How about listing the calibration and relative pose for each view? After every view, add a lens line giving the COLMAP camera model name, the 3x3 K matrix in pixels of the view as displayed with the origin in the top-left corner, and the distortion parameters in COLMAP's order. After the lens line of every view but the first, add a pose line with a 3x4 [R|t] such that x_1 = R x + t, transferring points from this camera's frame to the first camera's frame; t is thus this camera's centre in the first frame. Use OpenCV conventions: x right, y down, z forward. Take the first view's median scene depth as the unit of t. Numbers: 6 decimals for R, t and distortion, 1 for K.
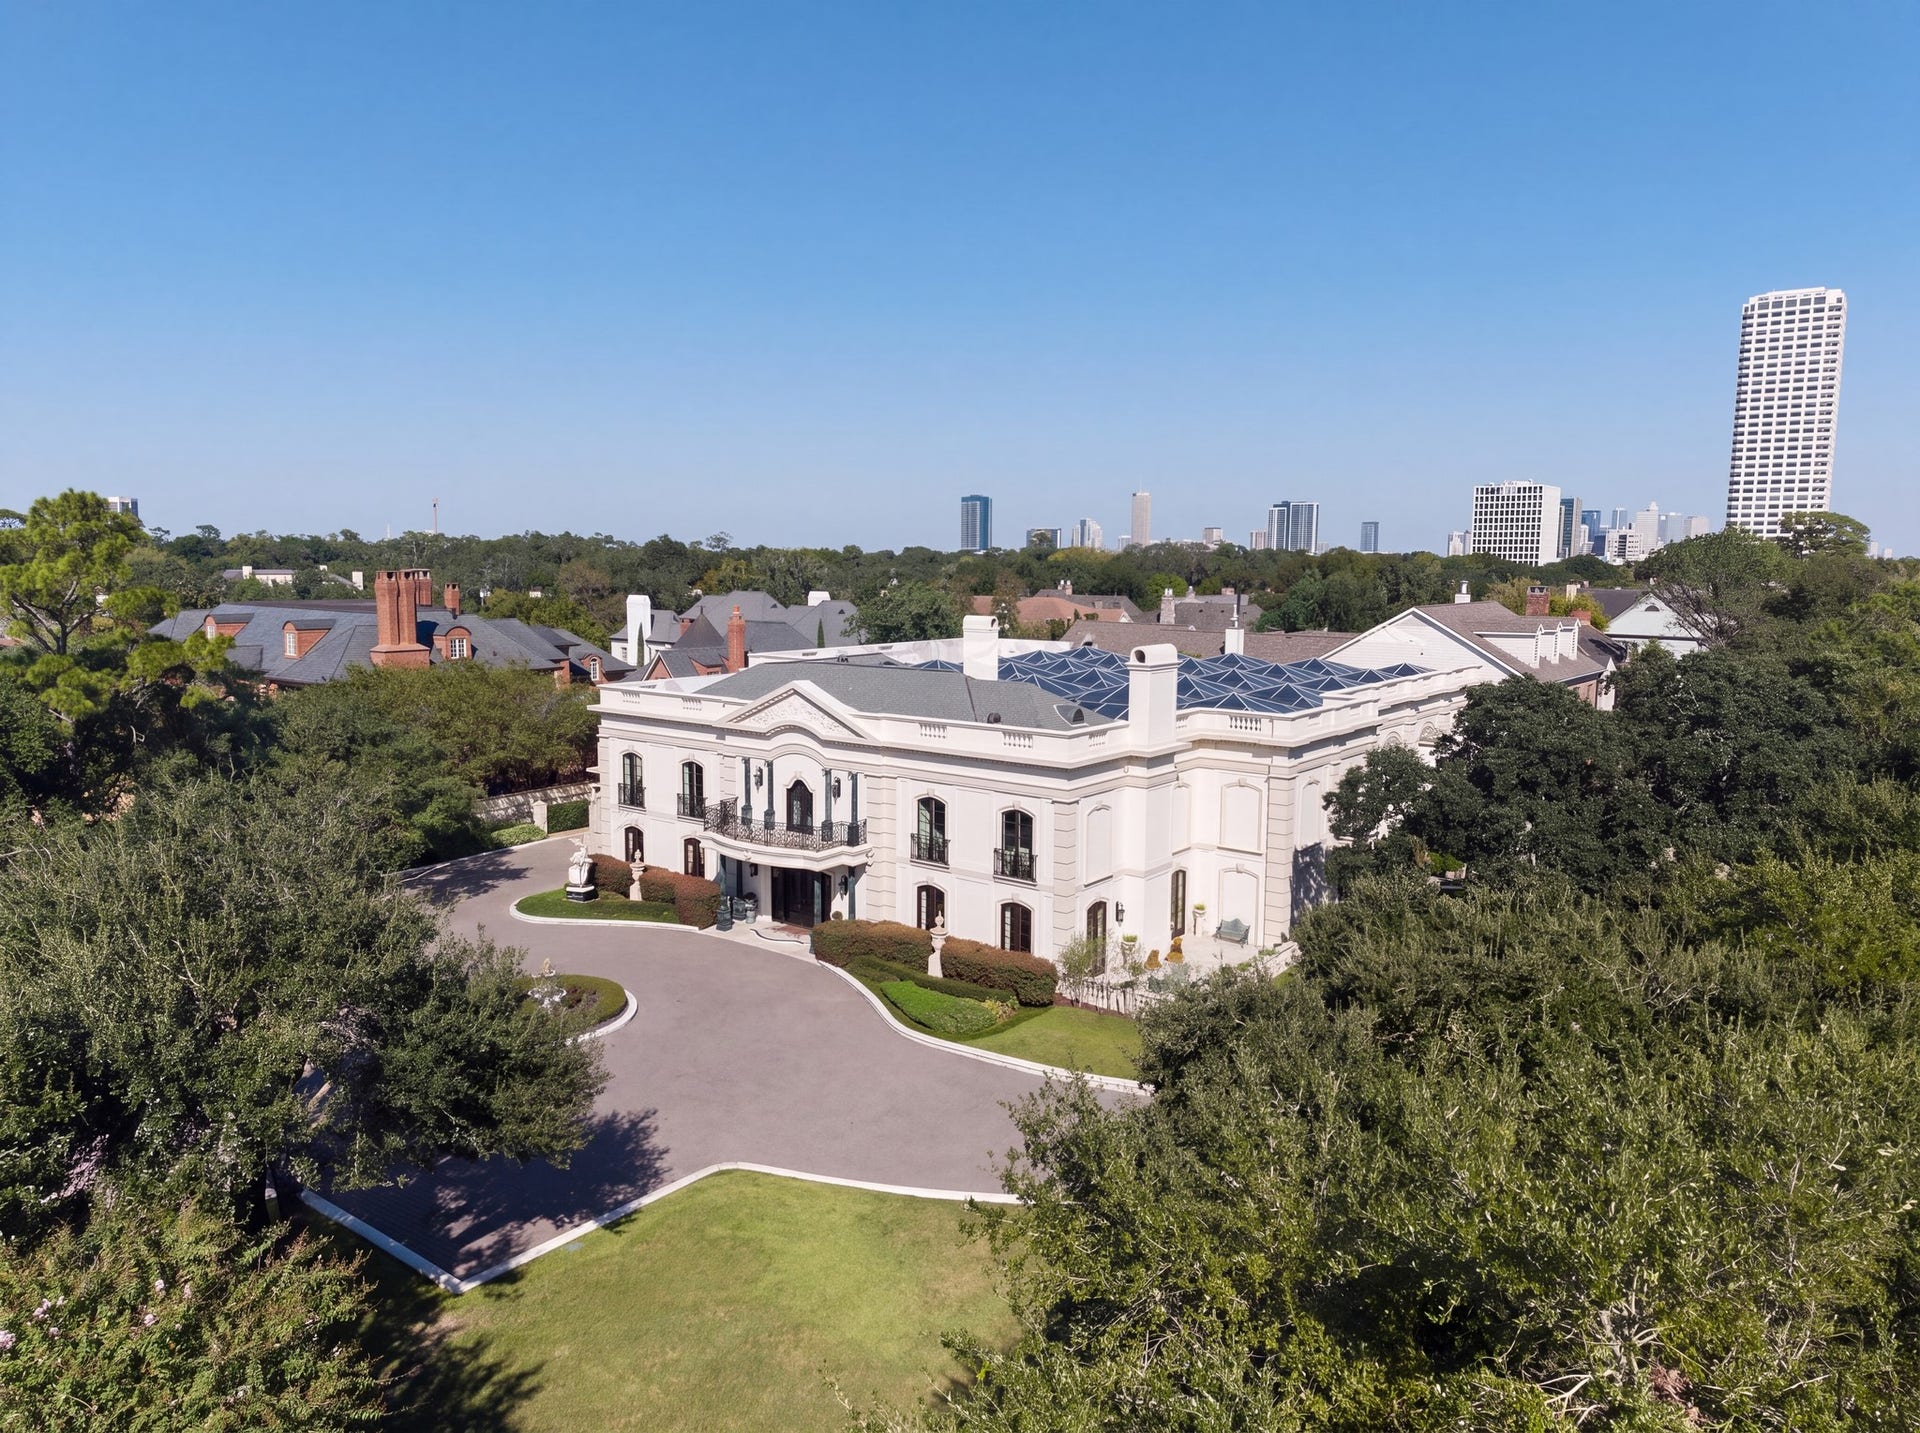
lens RADIAL K [[1248.3, 0, 960.0], [0, 1248.3, 716.5], [0, 0, 1]] dist [0.090348, -0.000669]
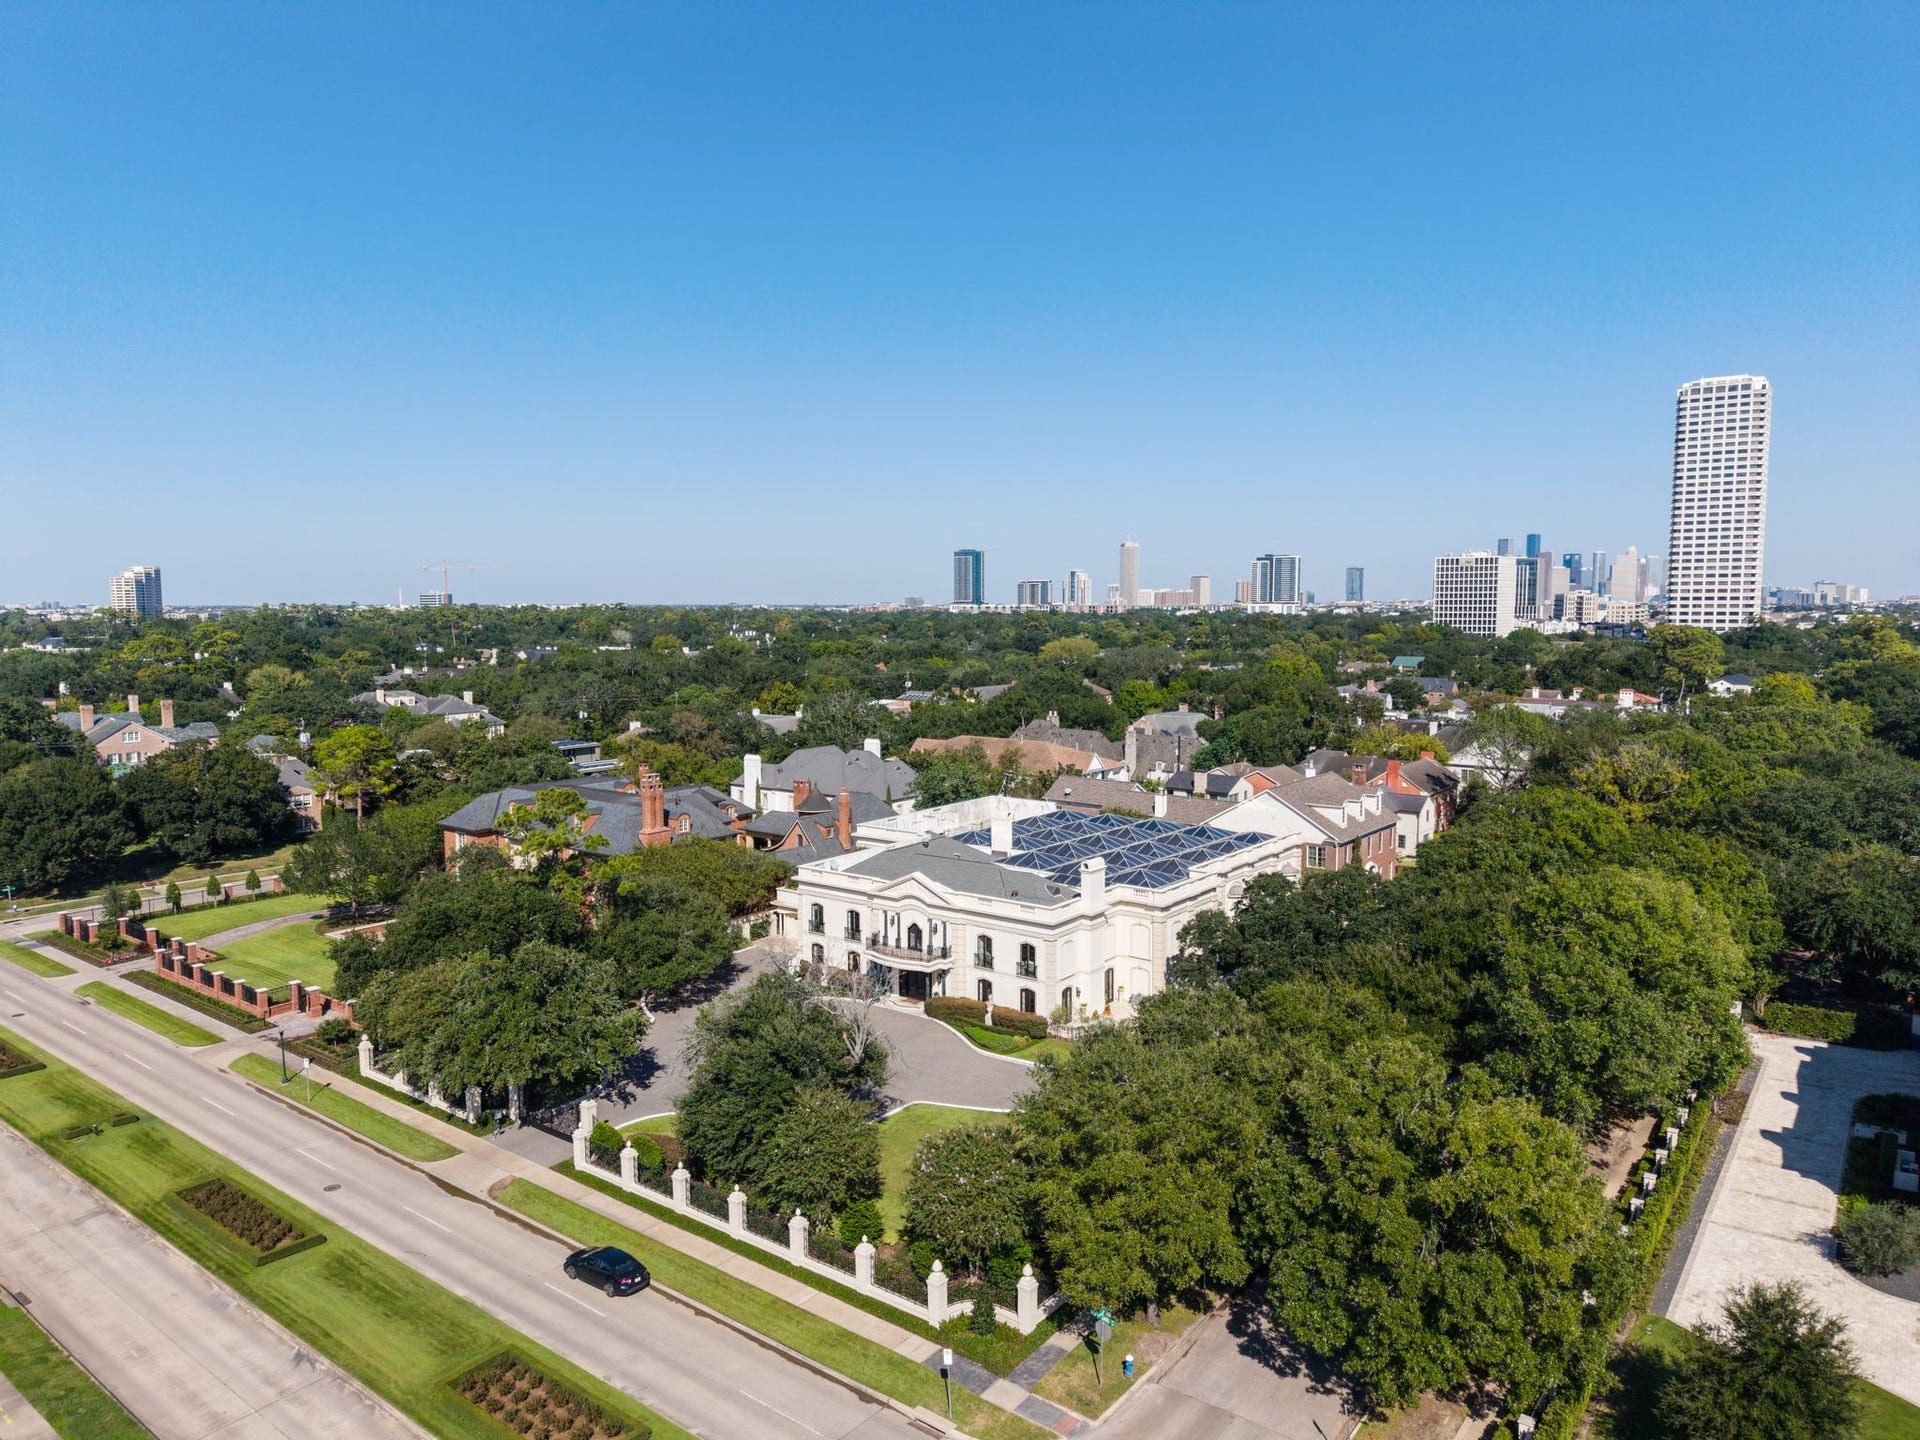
lens RADIAL K [[1248.3, 0, 960.0], [0, 1248.3, 720.0], [0, 0, 1]] dist [0.090348, -0.000669]
pose [[0.999940, -0.009210, 0.005869, -0.067665], [0.009392, 0.999454, -0.031665, -0.207821], [-0.005575, 0.031719, 0.999481, -0.979426]]
